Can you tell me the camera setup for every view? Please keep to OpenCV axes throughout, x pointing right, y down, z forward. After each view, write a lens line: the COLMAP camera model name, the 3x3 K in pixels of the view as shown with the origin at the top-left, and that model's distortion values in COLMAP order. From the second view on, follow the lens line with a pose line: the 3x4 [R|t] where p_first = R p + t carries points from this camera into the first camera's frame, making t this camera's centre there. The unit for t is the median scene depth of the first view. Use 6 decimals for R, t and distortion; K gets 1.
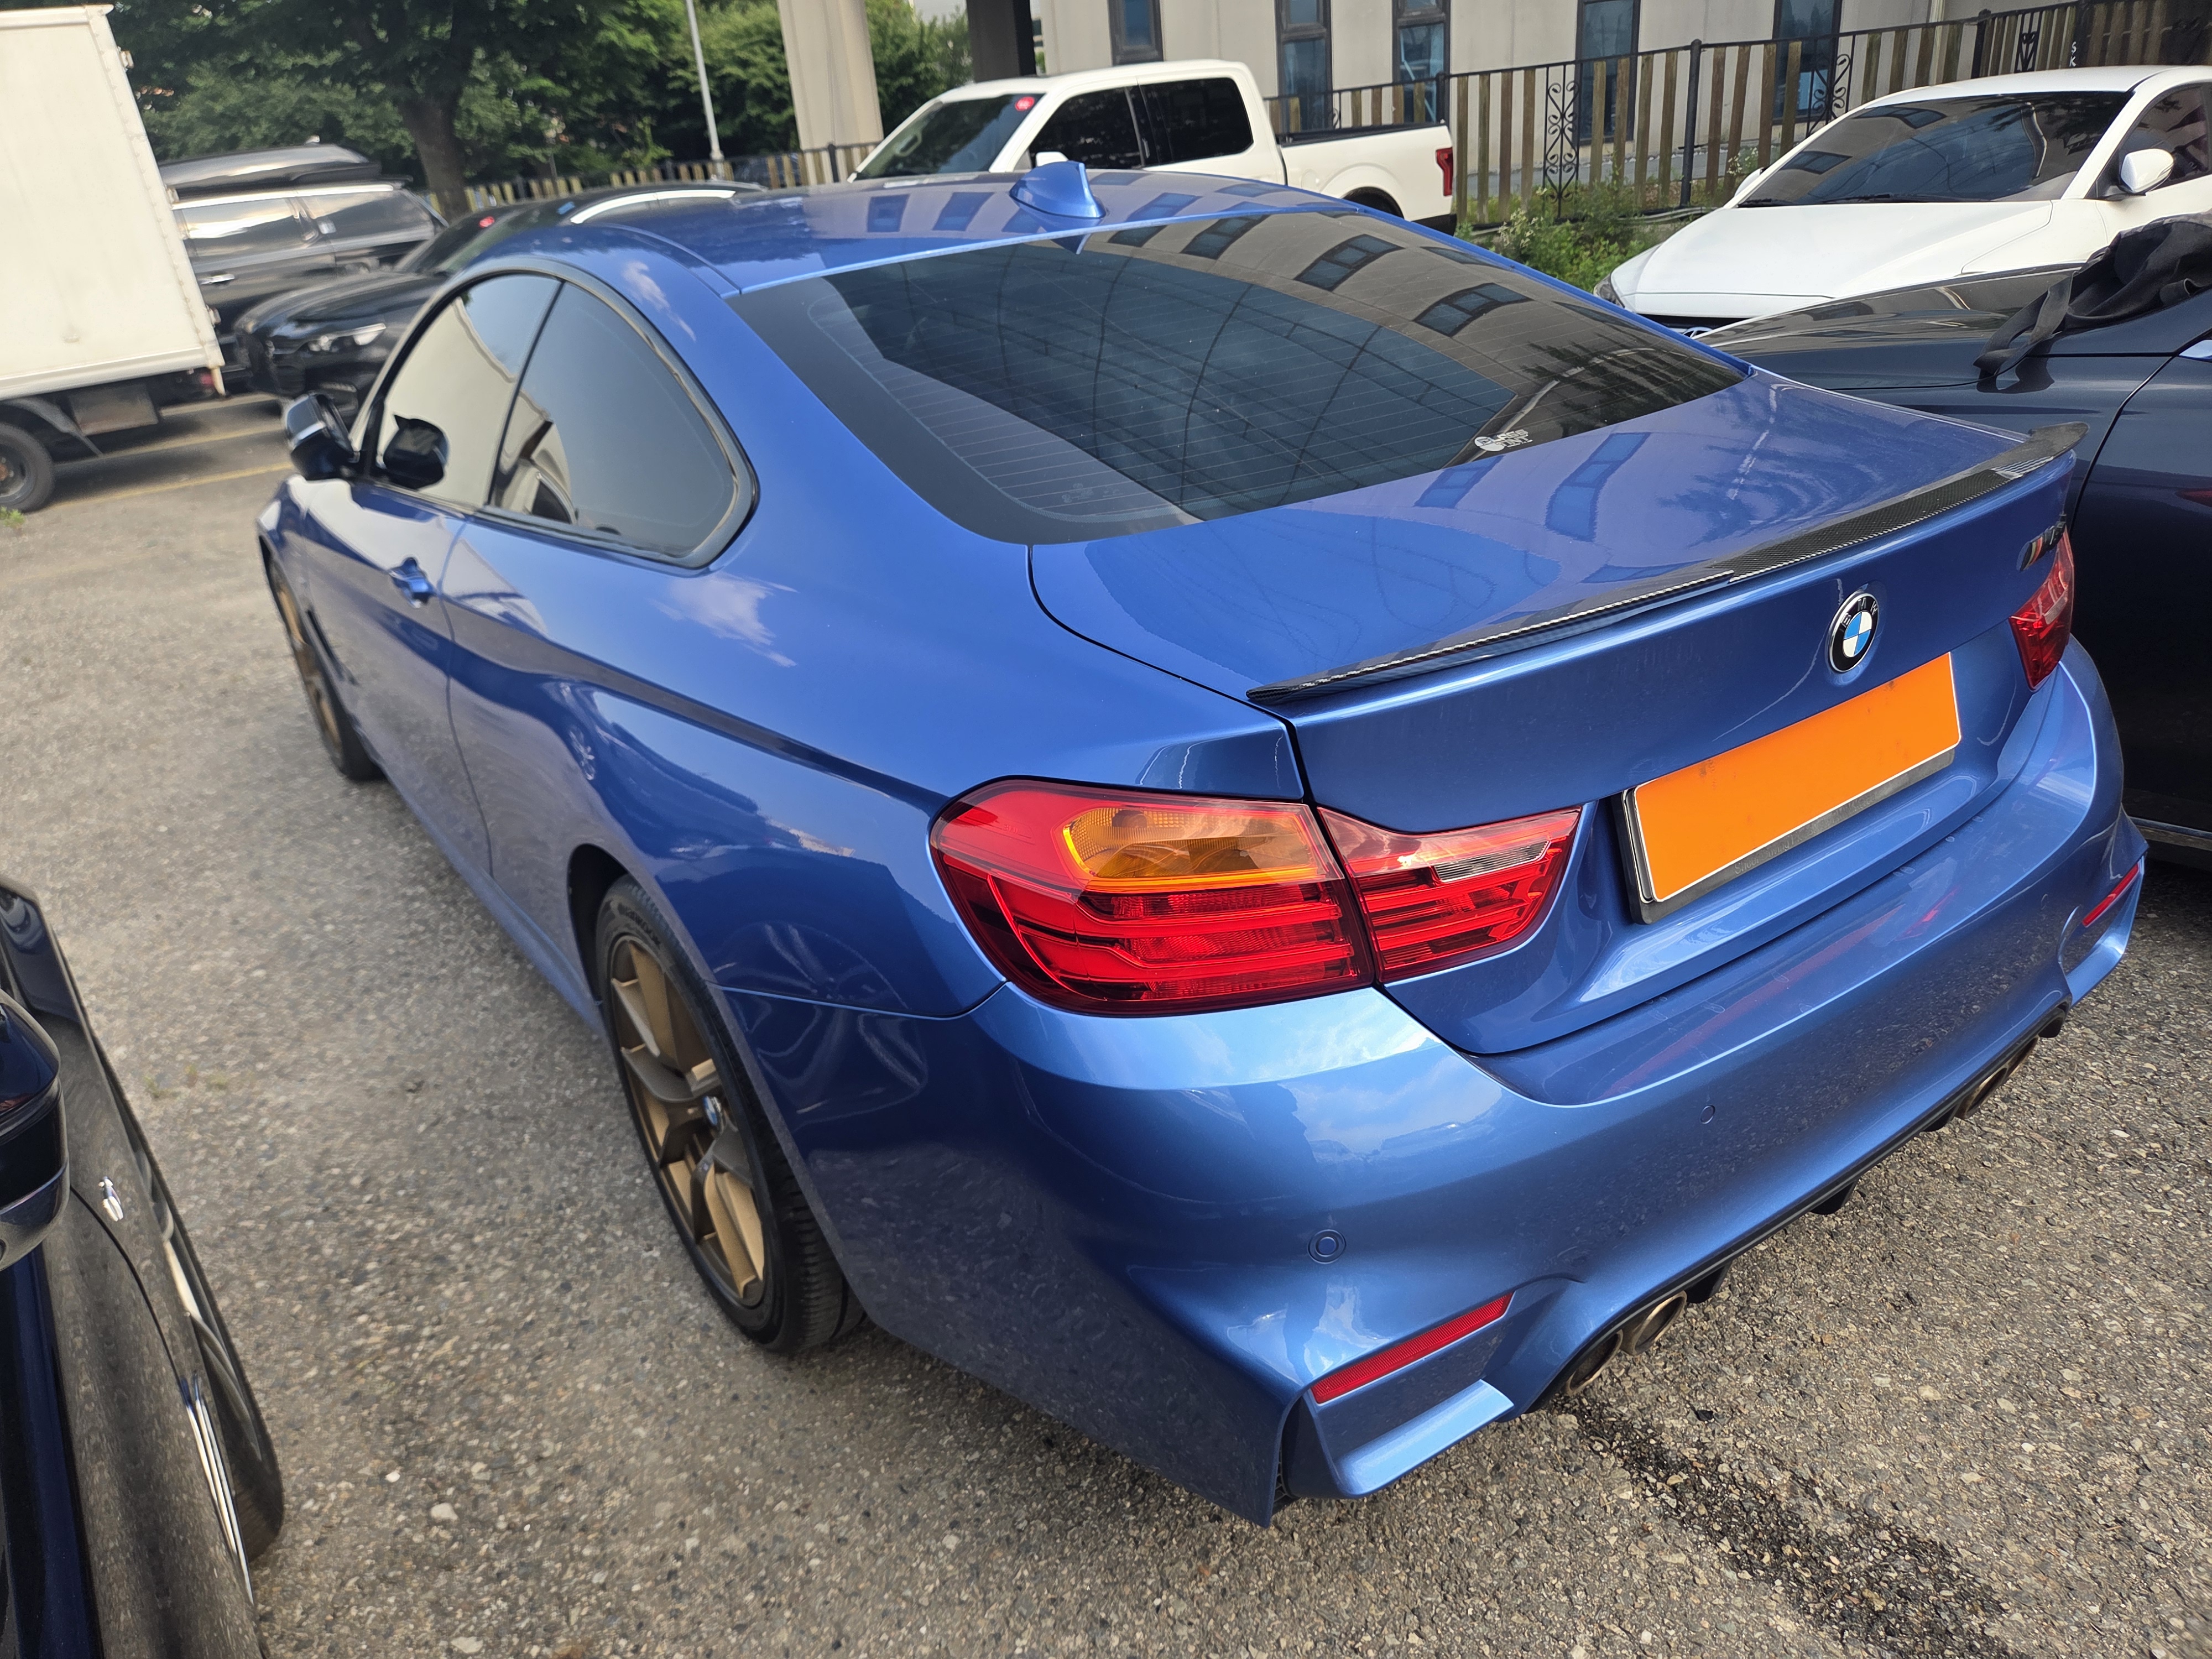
lens RADIAL K [[1485.4, 0, 1099.2], [0, 1485.4, 821.9], [0, 0, 1]] dist [0.046432, -0.039043]
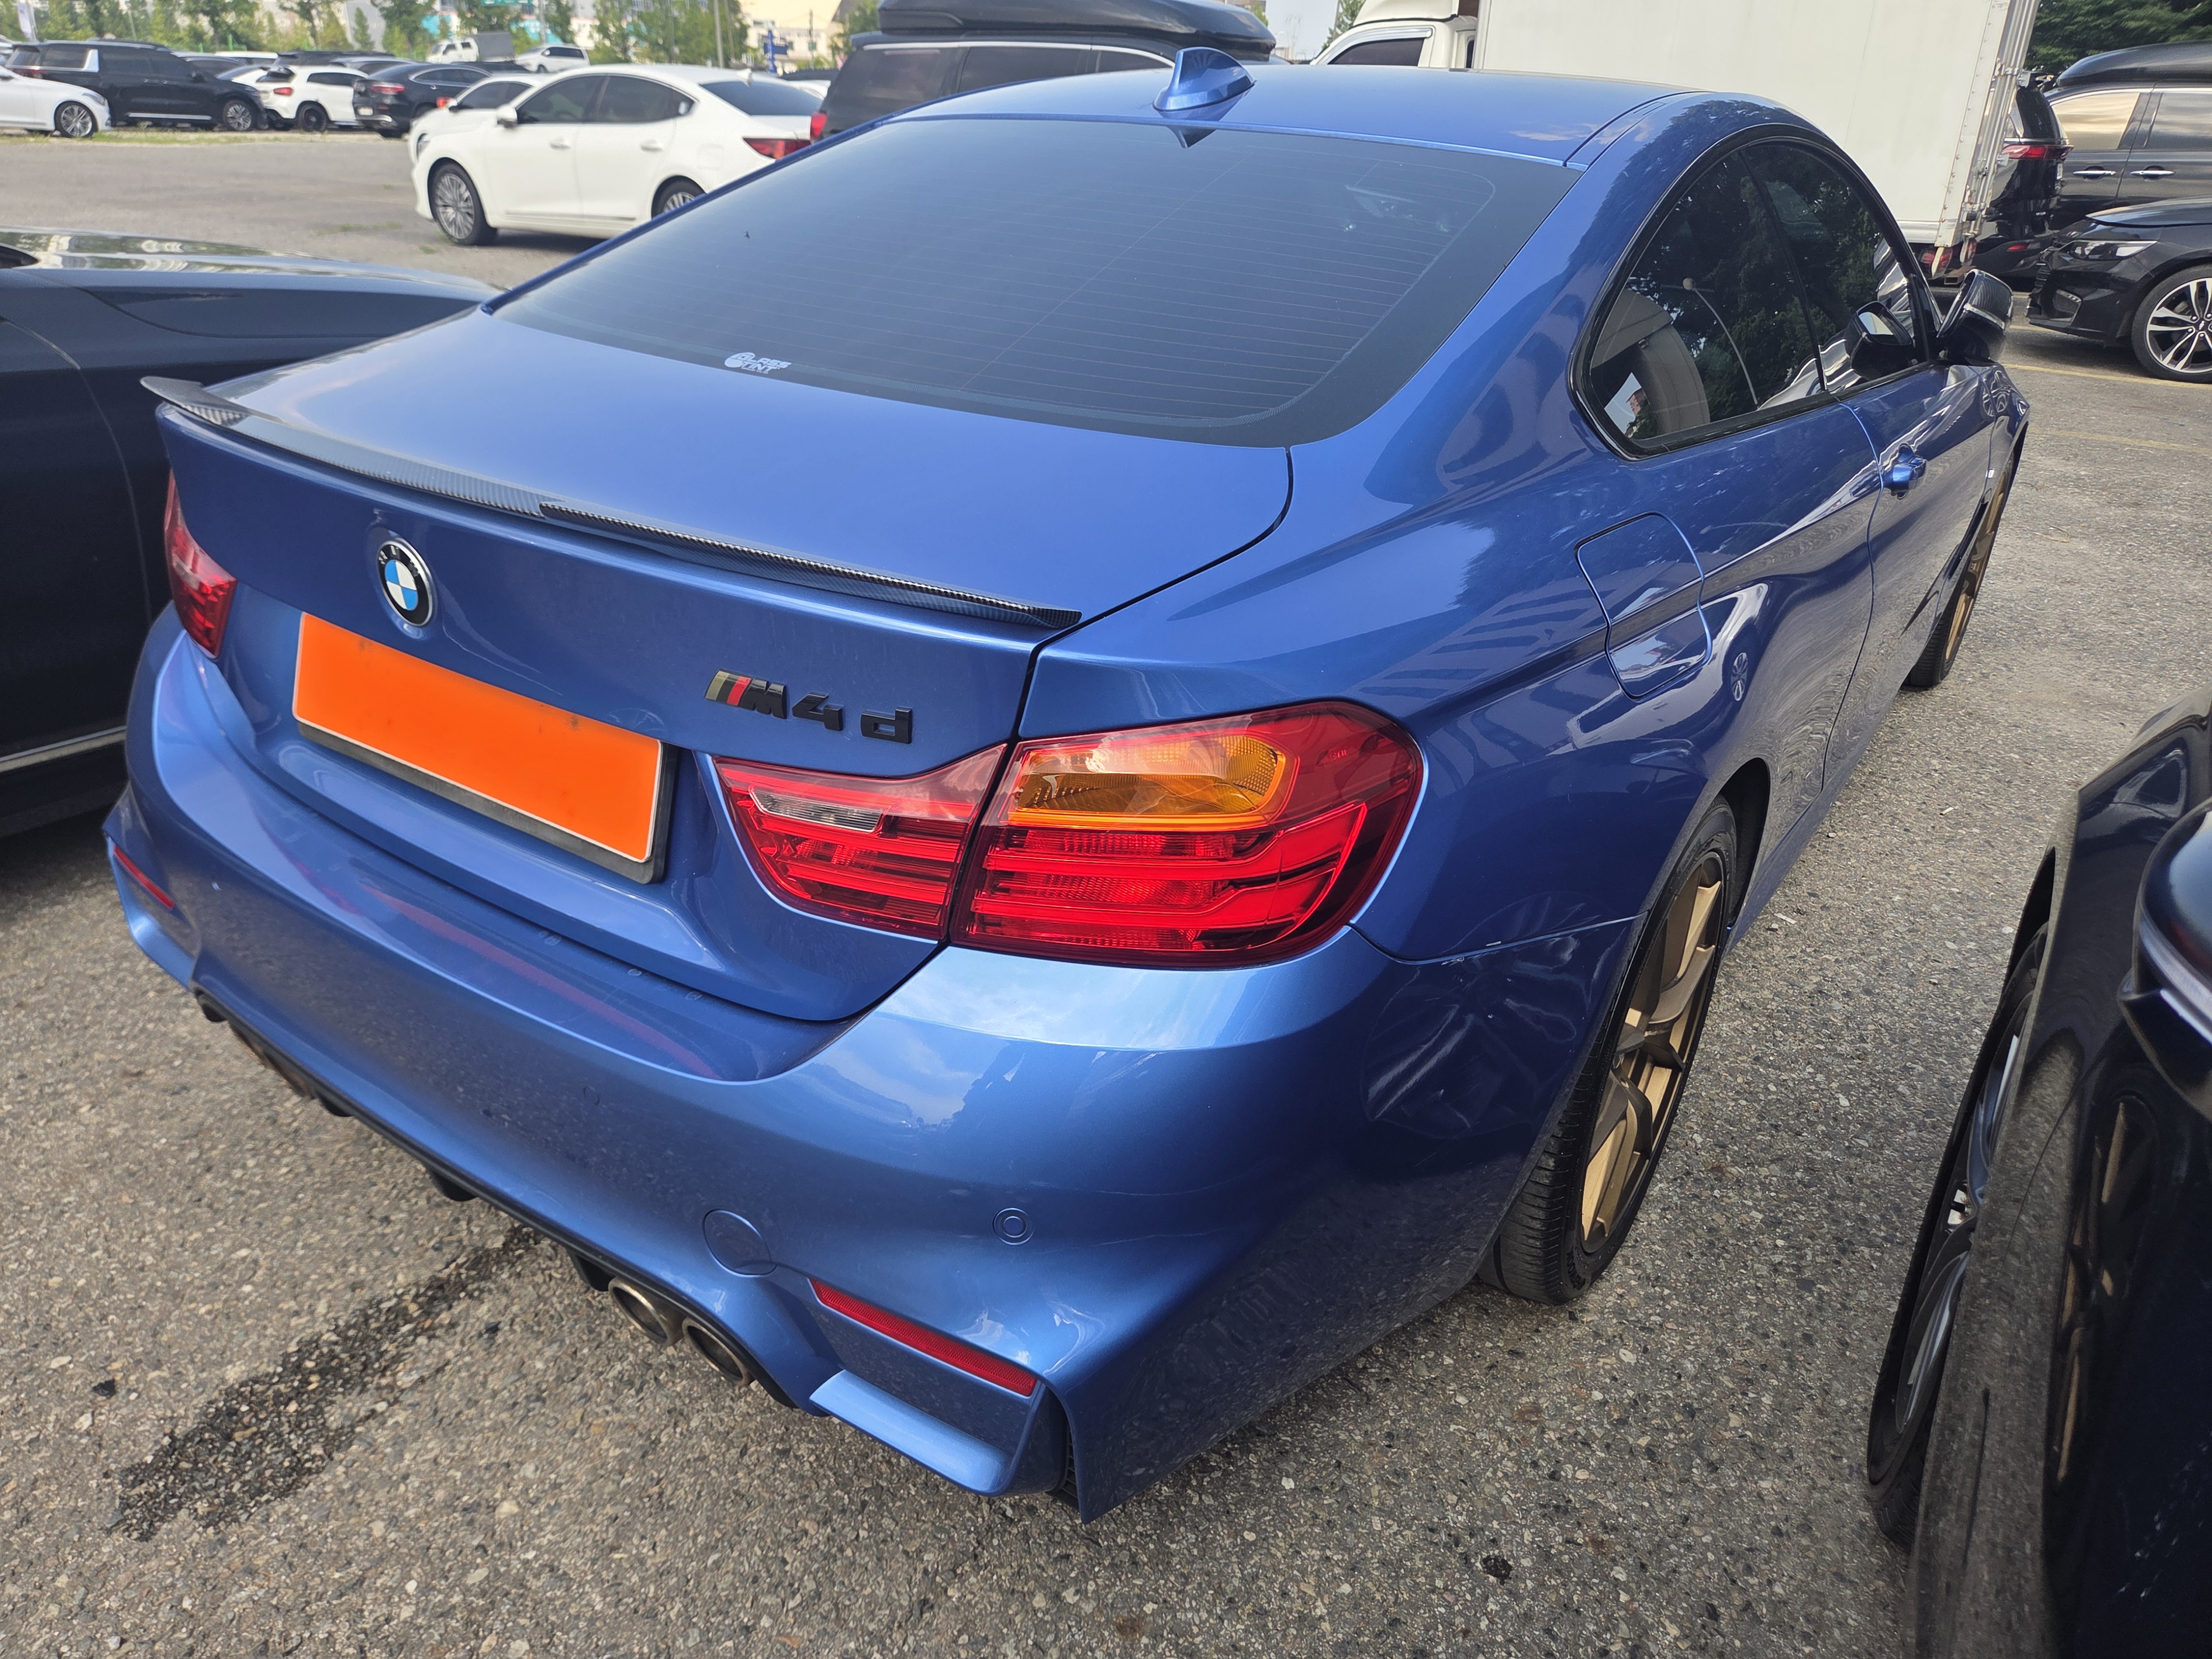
lens RADIAL K [[1498.7, 0, 1096.9], [0, 1498.7, 826.7], [0, 0, 1]] dist [0.063248, -0.056926]
pose [[0.328007, 0.499034, -0.802108, 0.191900], [-0.444269, 0.830815, 0.335219, -0.065887], [0.833689, 0.246397, 0.494218, 0.121852]]
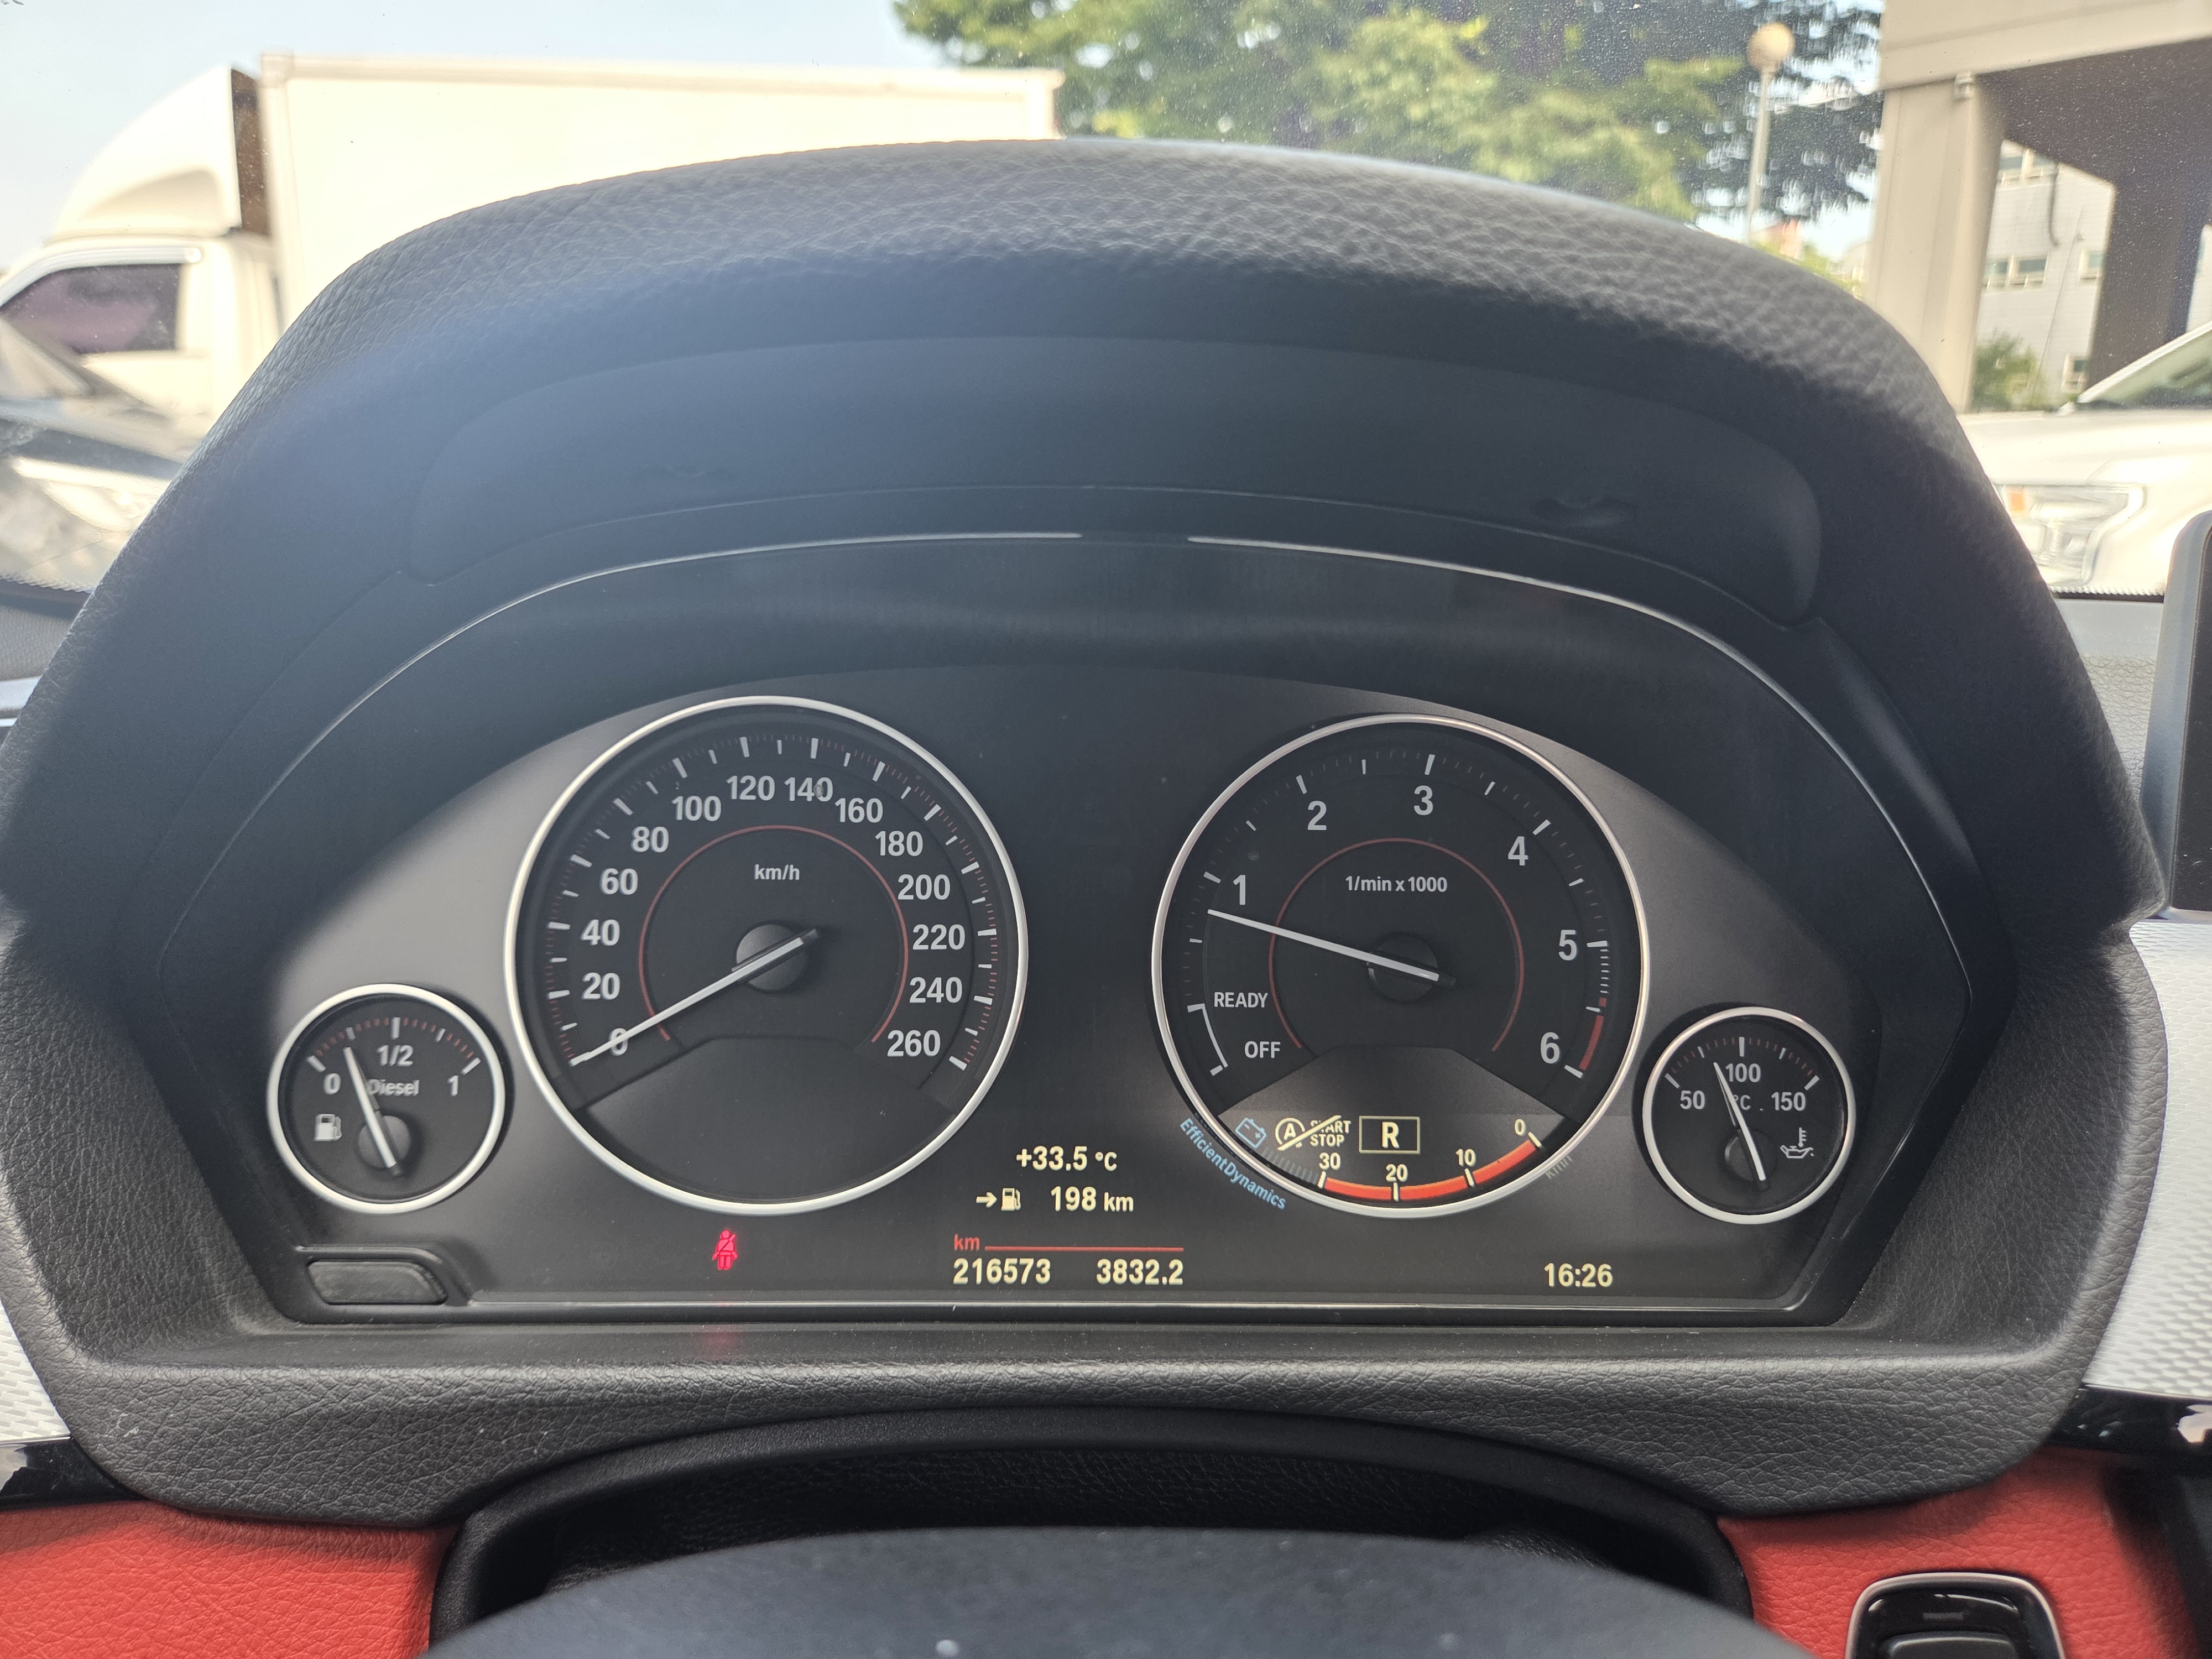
lens RADIAL K [[1529.2, 0, 1112.4], [0, 1529.2, 819.8], [0, 0, 1]] dist [0.050355, -0.060166]
pose [[0.842474, 0.223735, -0.490081, -0.146248], [-0.311888, 0.944293, -0.105057, -0.101400], [0.439275, 0.241359, 0.865323, 0.355068]]
